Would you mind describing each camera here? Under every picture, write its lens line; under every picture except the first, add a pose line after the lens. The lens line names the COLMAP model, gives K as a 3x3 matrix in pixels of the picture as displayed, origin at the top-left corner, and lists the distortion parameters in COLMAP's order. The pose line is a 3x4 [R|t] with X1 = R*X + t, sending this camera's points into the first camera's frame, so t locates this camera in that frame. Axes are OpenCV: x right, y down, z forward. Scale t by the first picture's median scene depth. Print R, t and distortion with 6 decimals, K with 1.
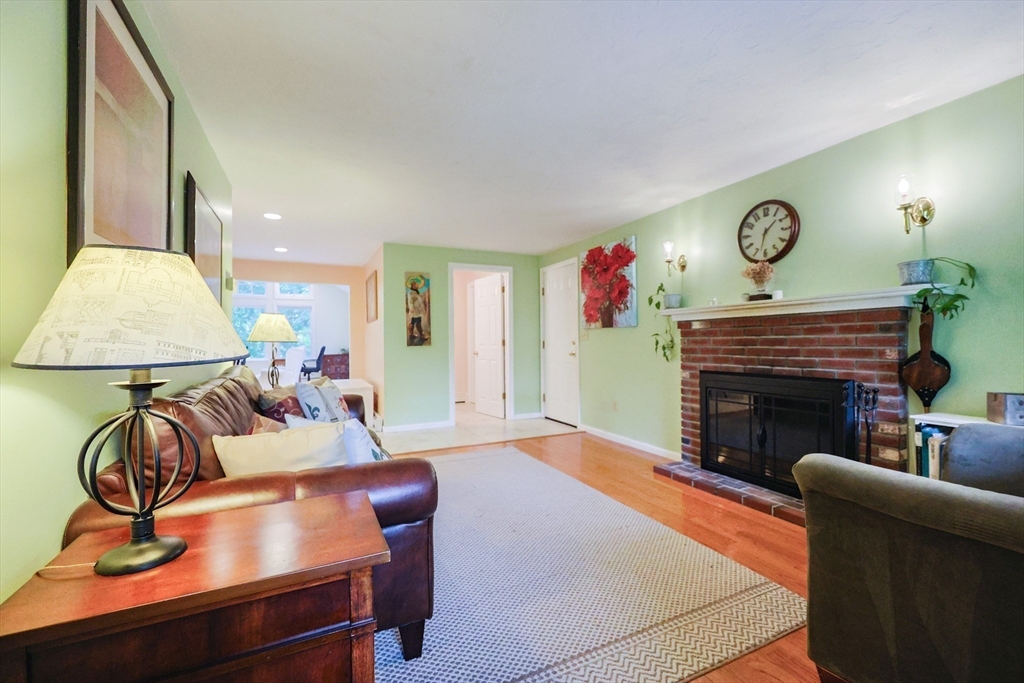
lens RADIAL K [[432.5, 0, 518.9], [0, 432.5, 339.7], [0, 0, 1]] dist [-0.000575, -0.000034]
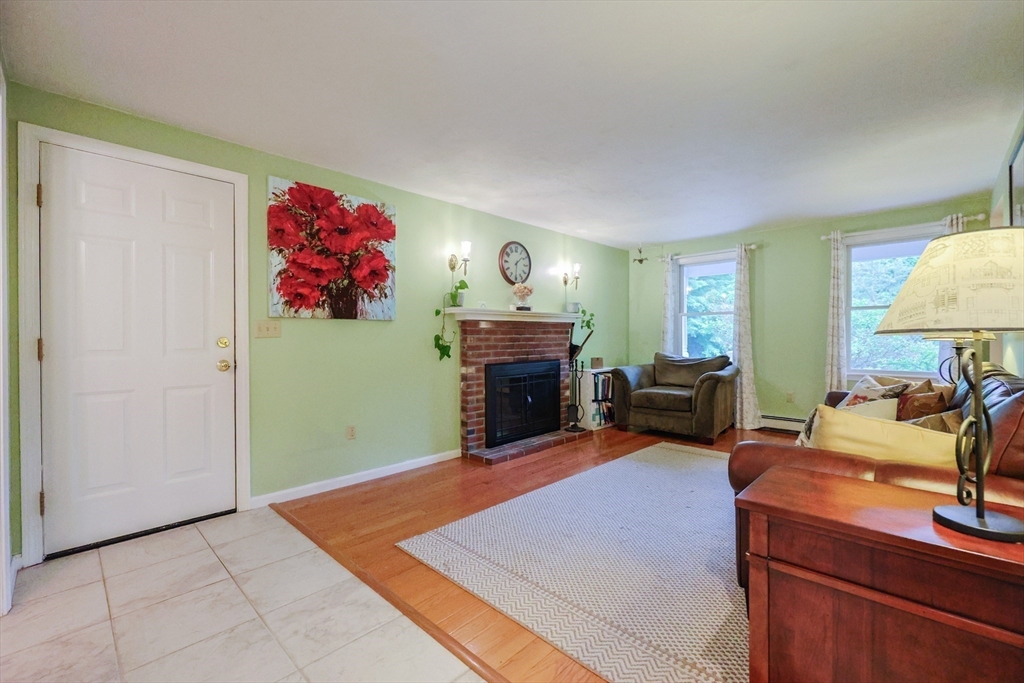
lens RADIAL K [[432.5, 0, 518.9], [0, 432.5, 339.7], [0, 0, 1]] dist [-0.000575, -0.000034]
pose [[-0.345283, 0.002477, 0.938495, -0.673926], [0.002673, 0.999995, -0.001656, 0.007545], [-0.938495, 0.001936, -0.345288, 1.282624]]
